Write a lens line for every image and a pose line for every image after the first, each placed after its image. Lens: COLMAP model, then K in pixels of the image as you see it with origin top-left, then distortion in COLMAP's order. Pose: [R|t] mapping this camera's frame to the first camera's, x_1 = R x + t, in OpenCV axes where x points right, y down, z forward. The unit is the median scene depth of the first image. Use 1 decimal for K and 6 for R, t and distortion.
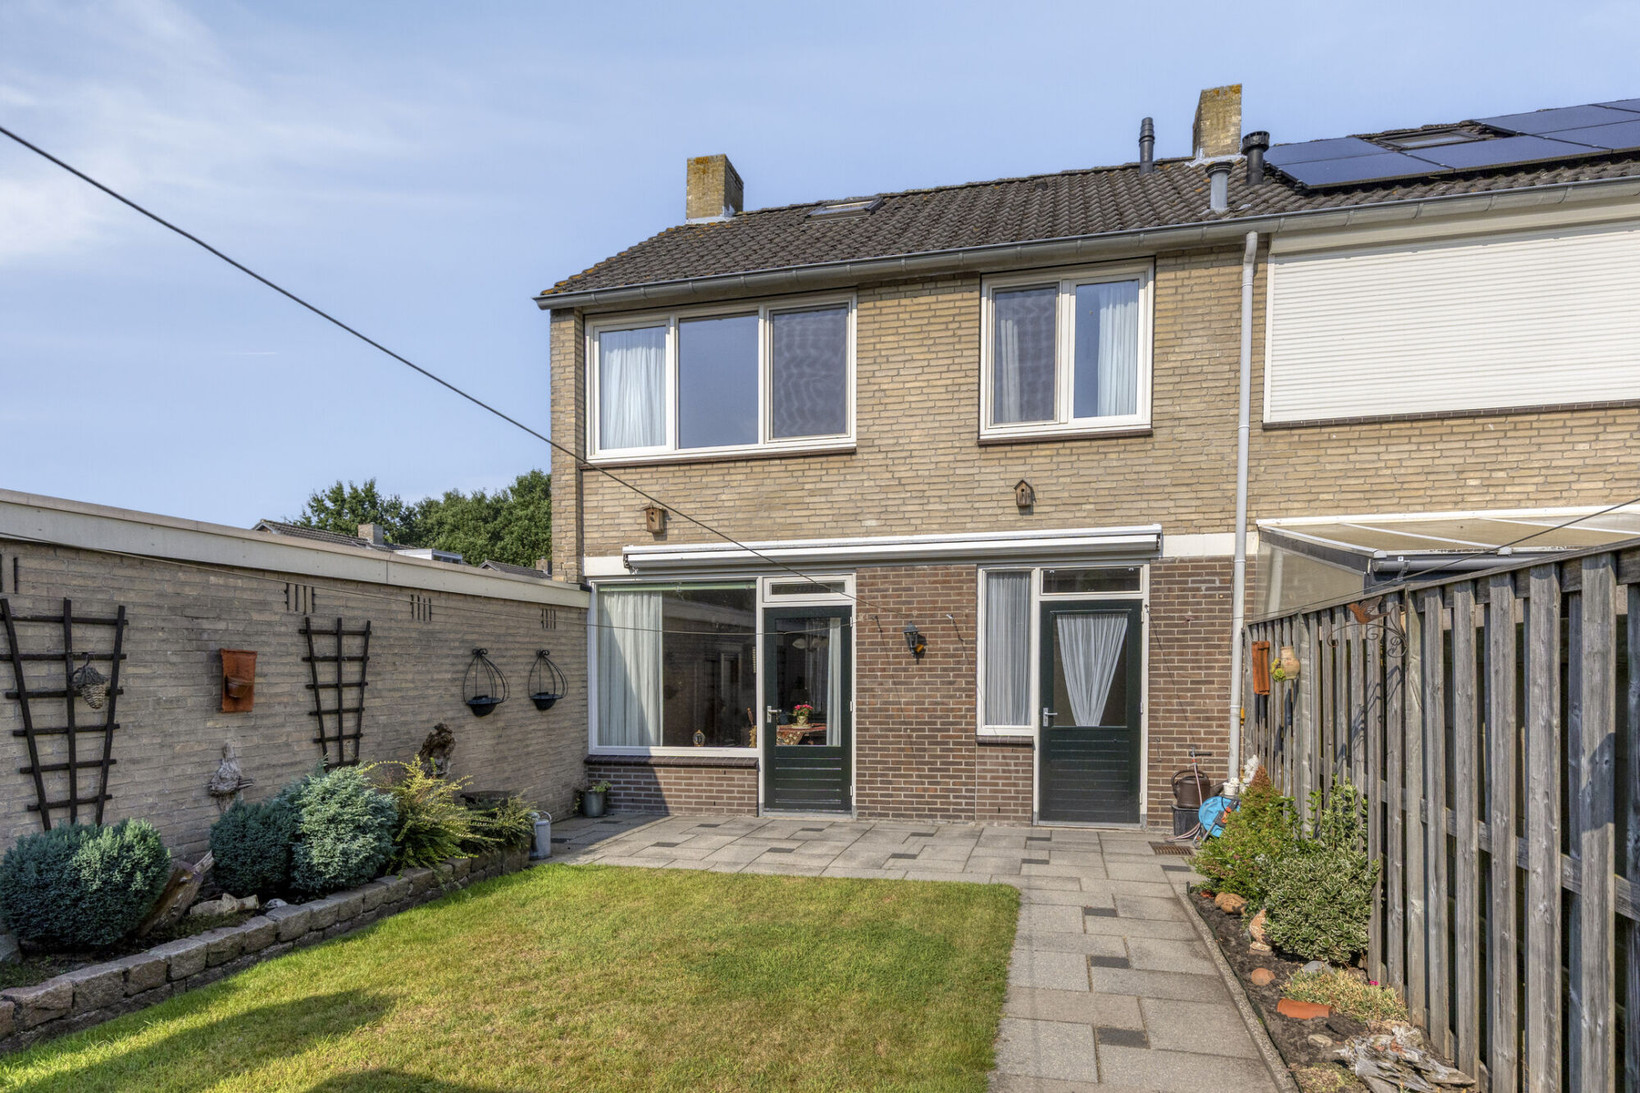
lens RADIAL K [[865.9, 0, 820.0], [0, 865.9, 546.5], [0, 0, 1]] dist [0.001062, 0.000003]
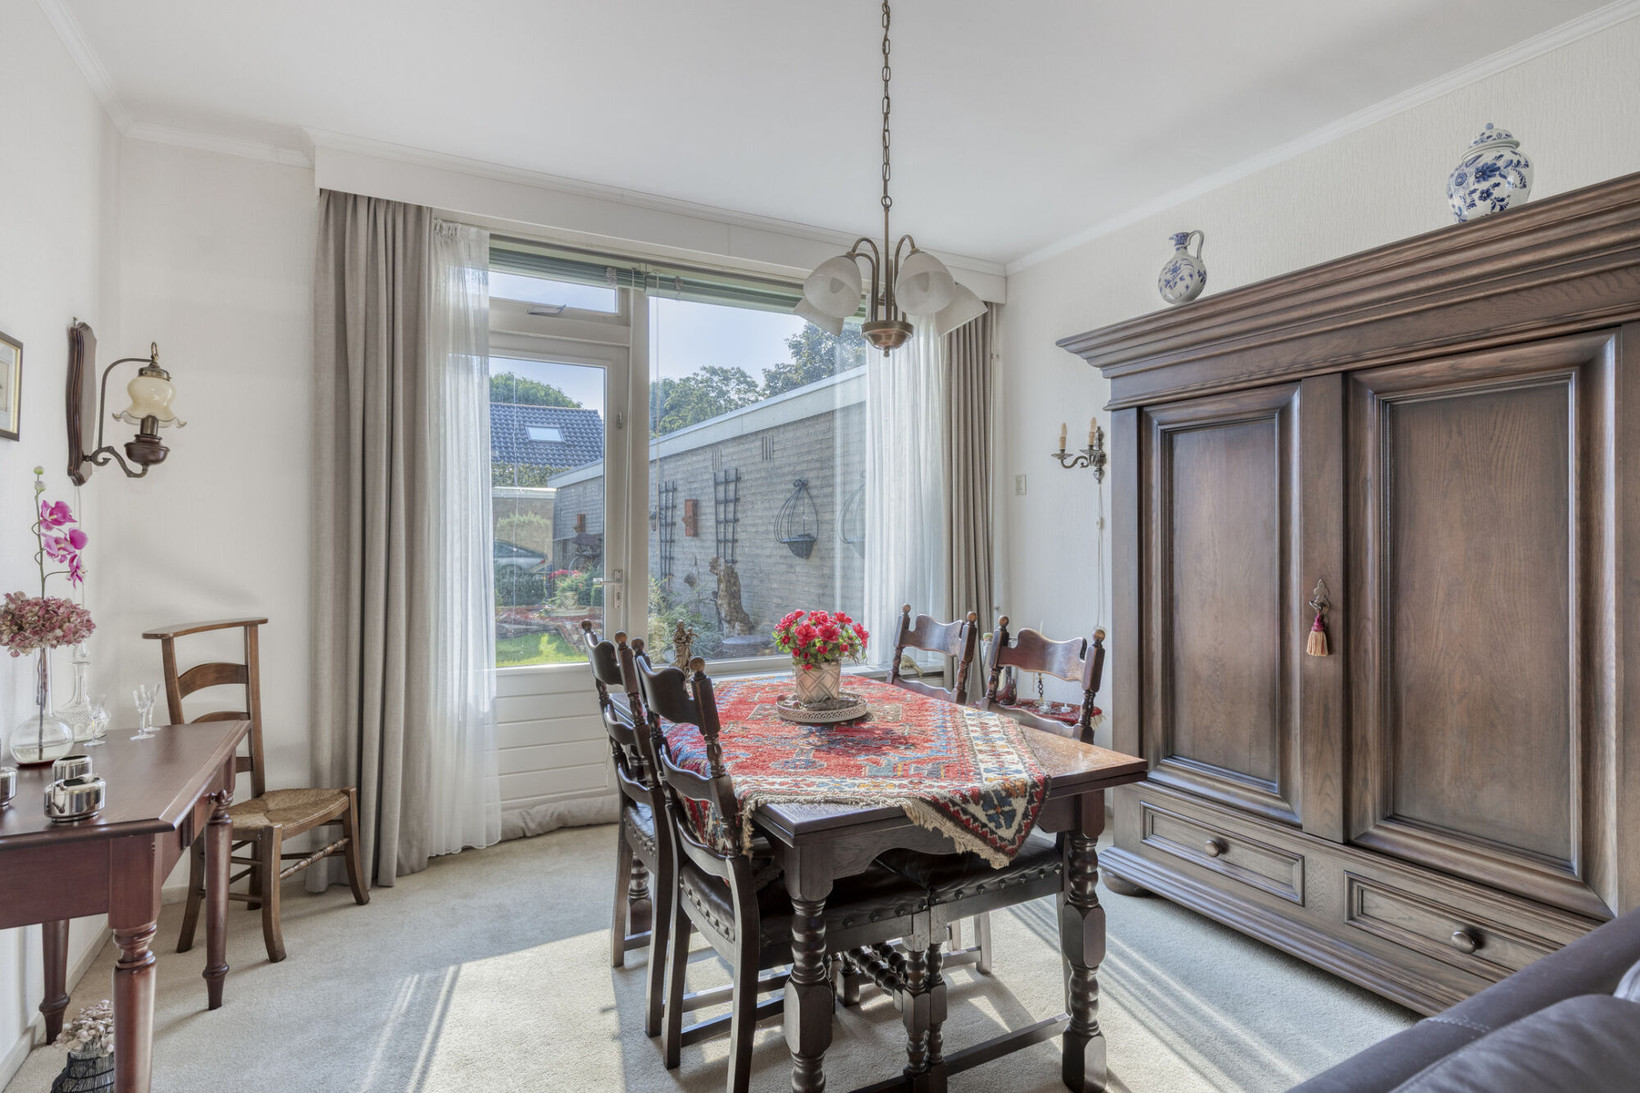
lens RADIAL K [[850.4, 0, 827.0], [0, 850.4, 537.4], [0, 0, 1]] dist [-0.001024, -0.000952]
pose [[-0.736827, -0.002839, -0.676076, 0.166695], [0.090374, 0.990603, -0.102655, 0.280304], [0.670014, -0.136739, -0.729646, 1.728849]]
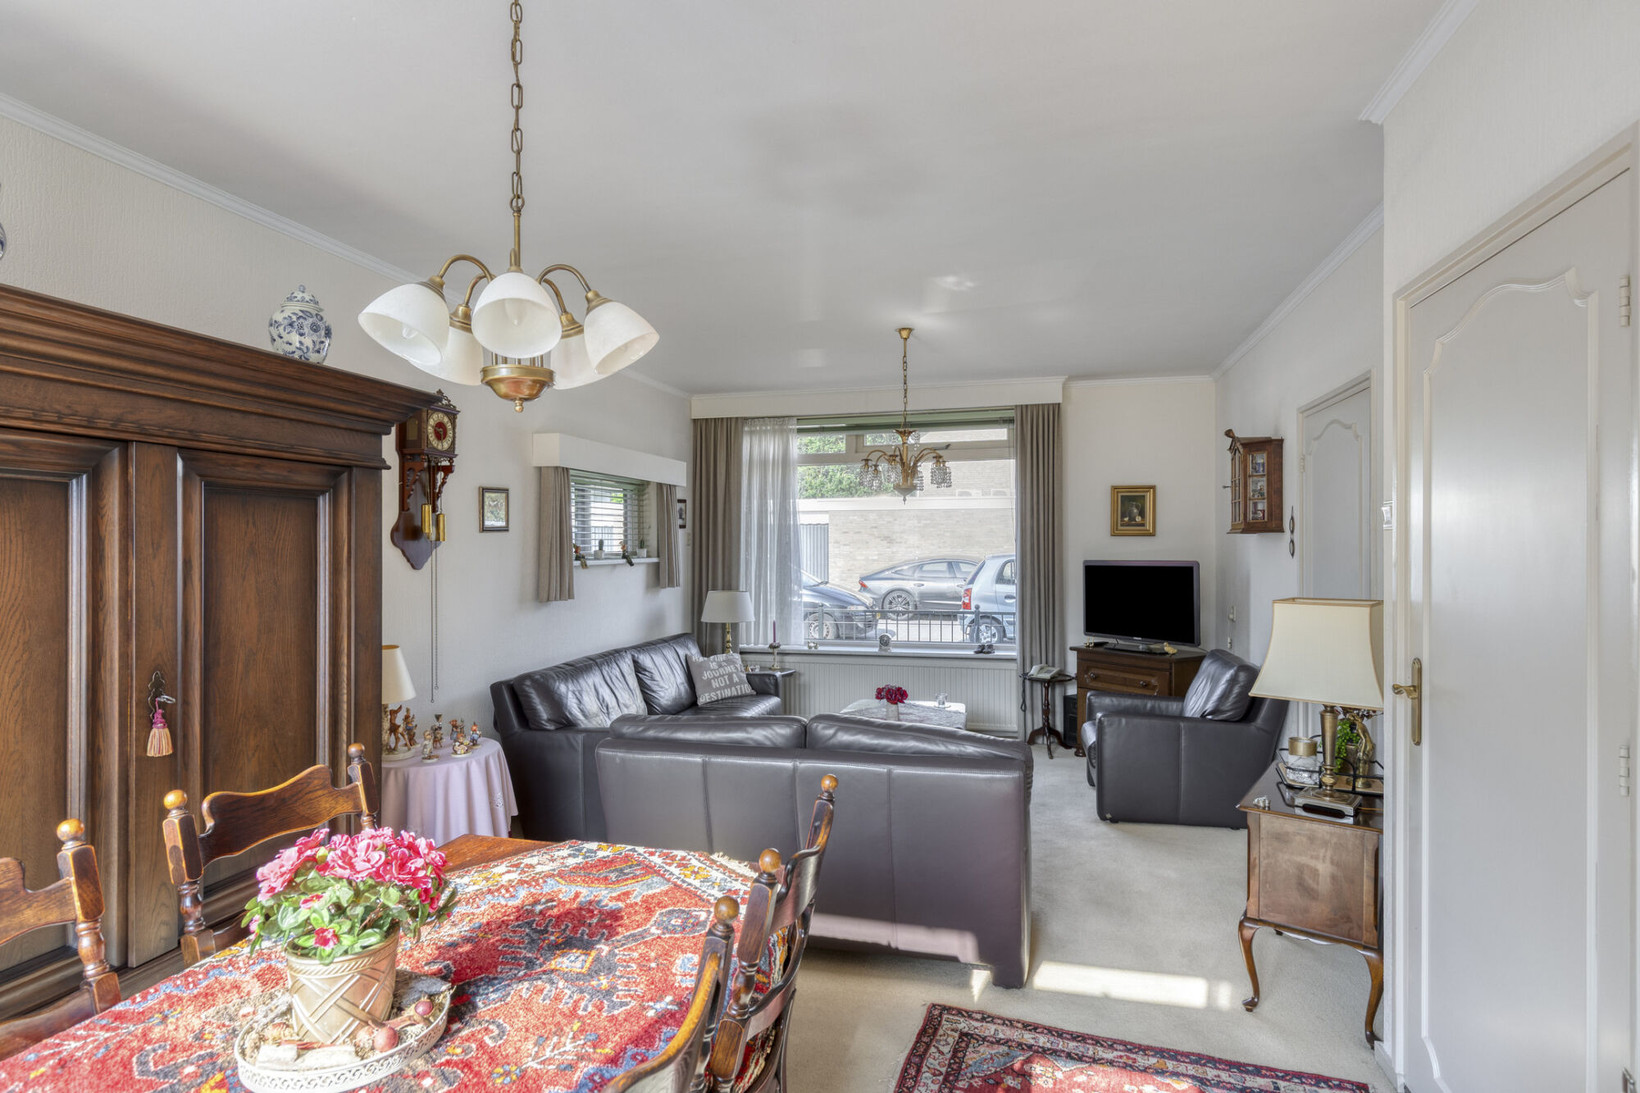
lens RADIAL K [[865.9, 0, 820.0], [0, 865.9, 546.5], [0, 0, 1]] dist [0.001062, 0.000003]
pose [[0.999988, 0.001358, -0.004607, 0.031777], [-0.000730, 0.991014, 0.133753, 0.193723], [0.004747, -0.133748, 0.991004, 1.308519]]
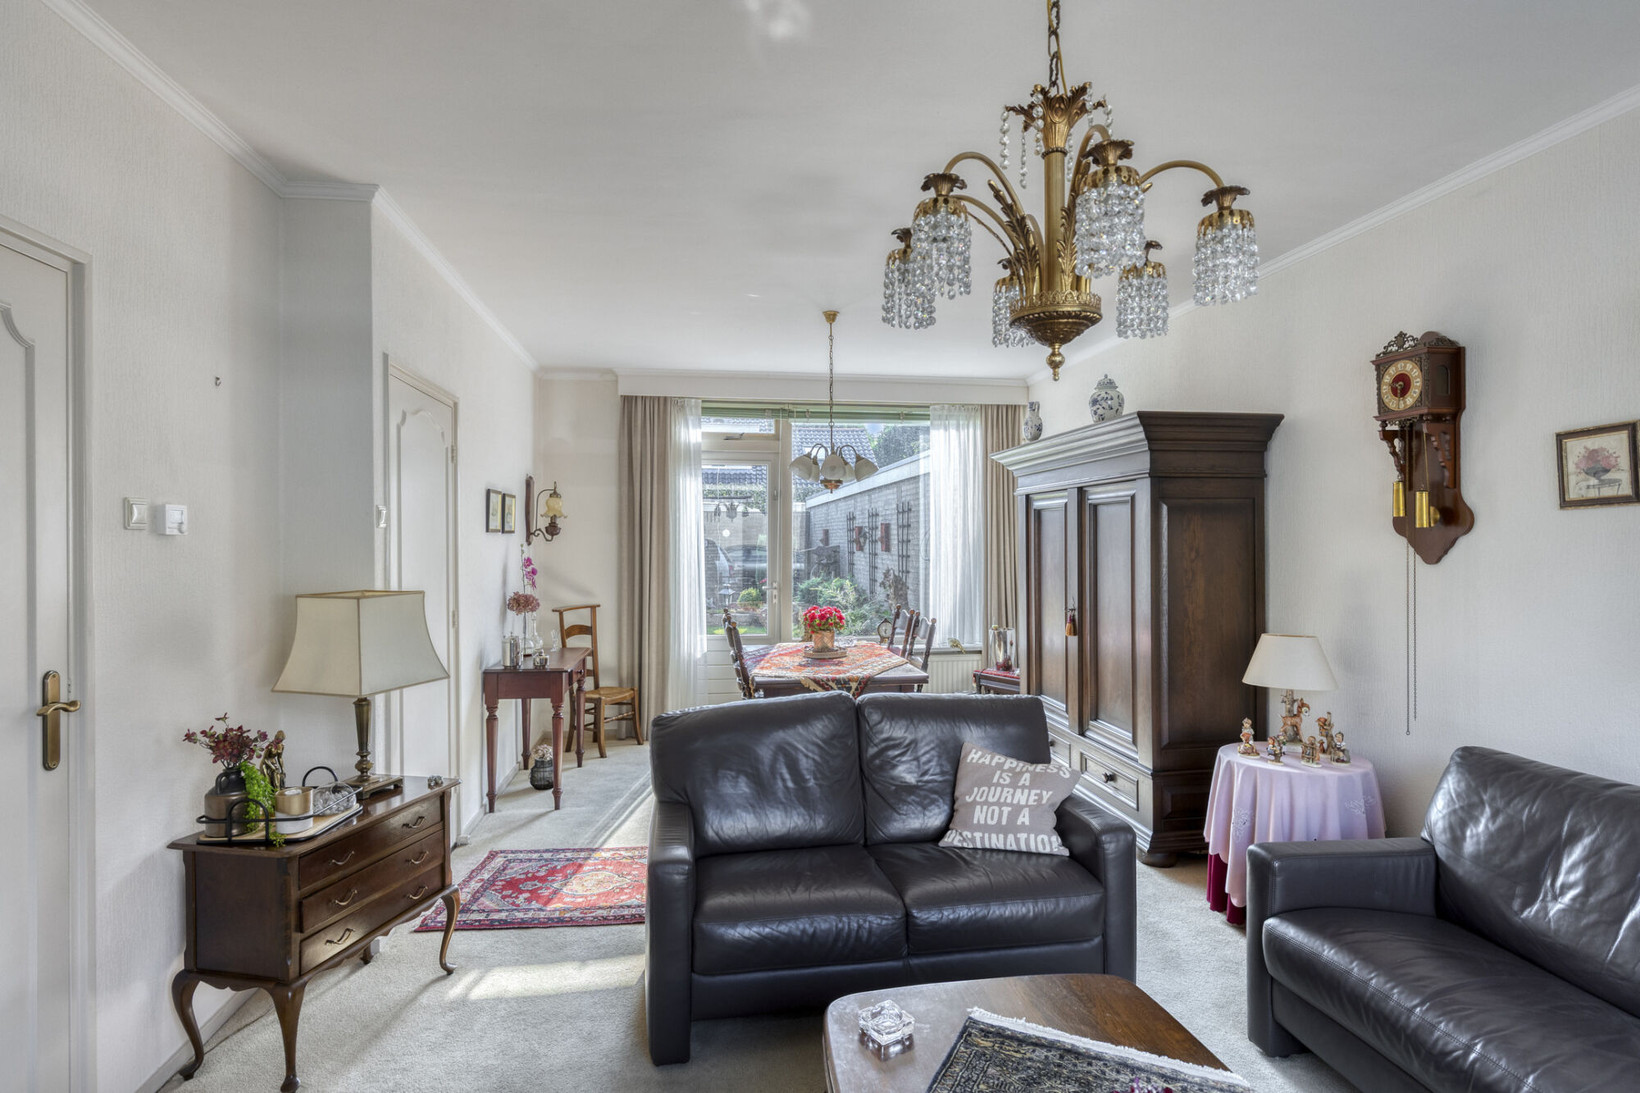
lens RADIAL K [[865.9, 0, 820.0], [0, 865.9, 546.5], [0, 0, 1]] dist [0.001062, 0.000003]
pose [[-0.923347, 0.005062, -0.383934, 0.219329], [0.054022, 0.991680, -0.116846, 0.309138], [0.380148, -0.128631, -0.915938, 2.144285]]
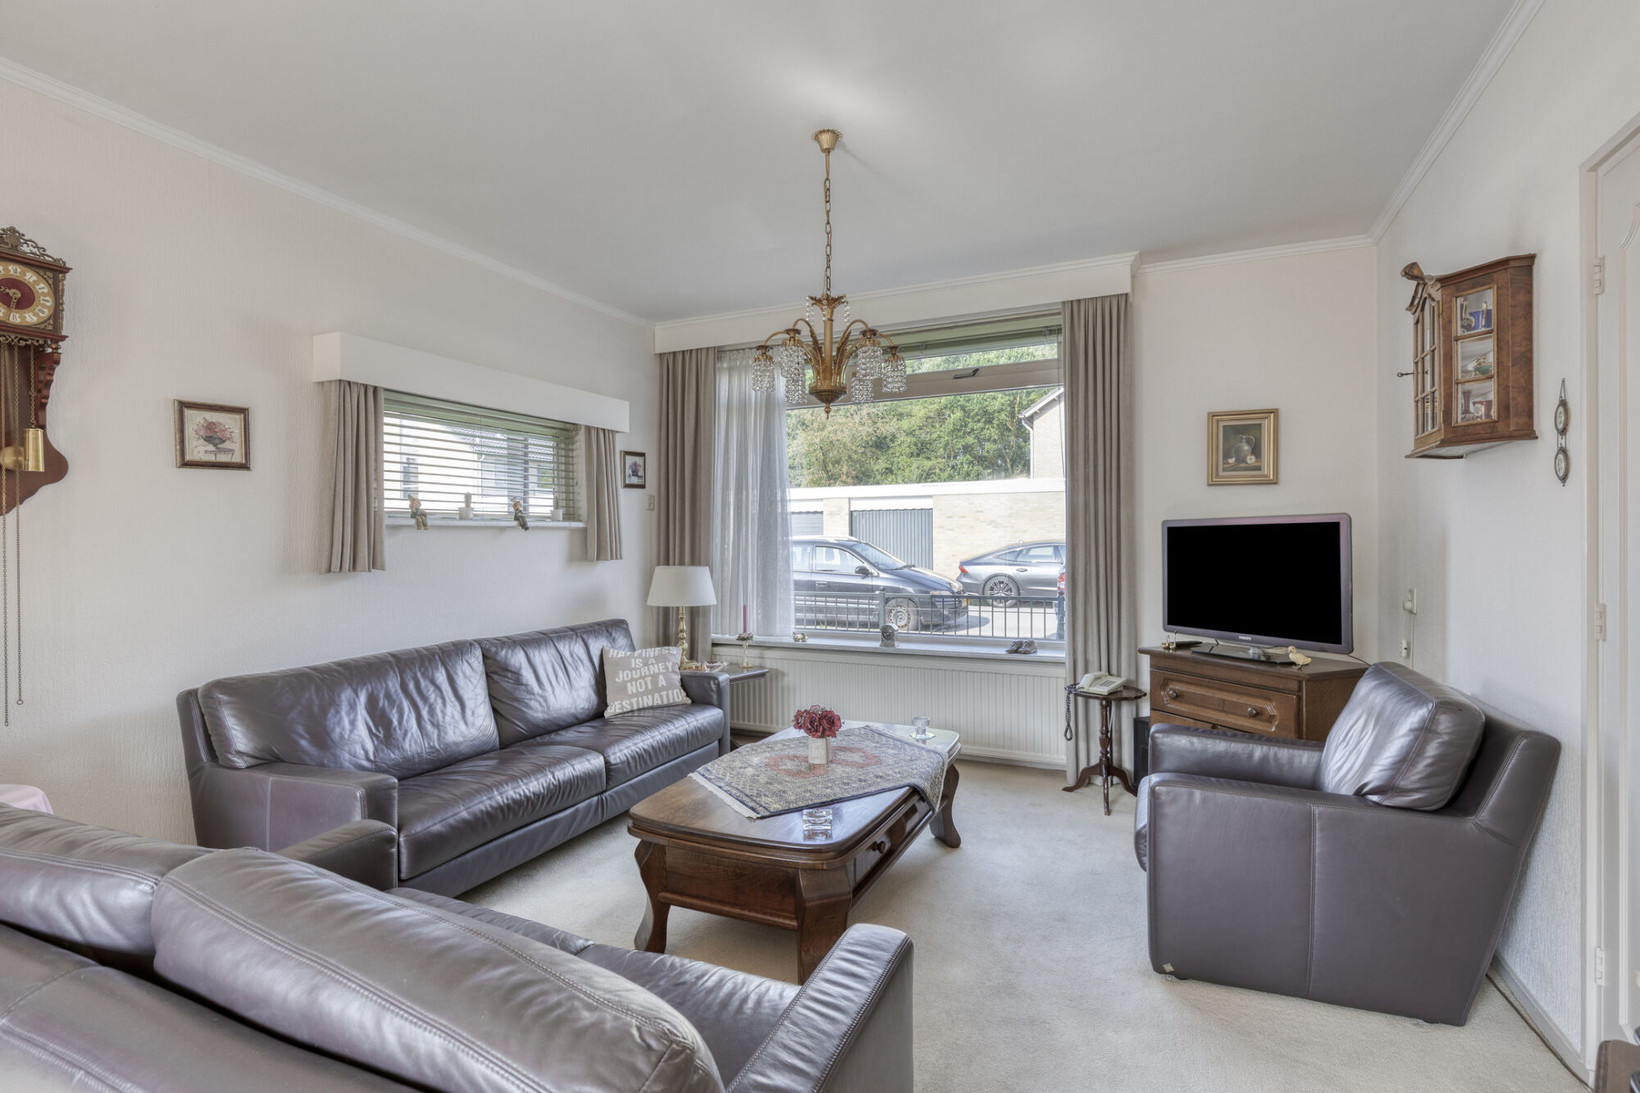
lens RADIAL K [[785.0, 0, 819.9], [0, 785.0, 542.9], [0, 0, 1]] dist [-0.001652, -0.000729]
pose [[0.983071, -0.001708, -0.183217, 0.161724], [0.027116, 0.990301, 0.136263, 0.260045], [0.181208, -0.138925, 0.973583, 1.606758]]
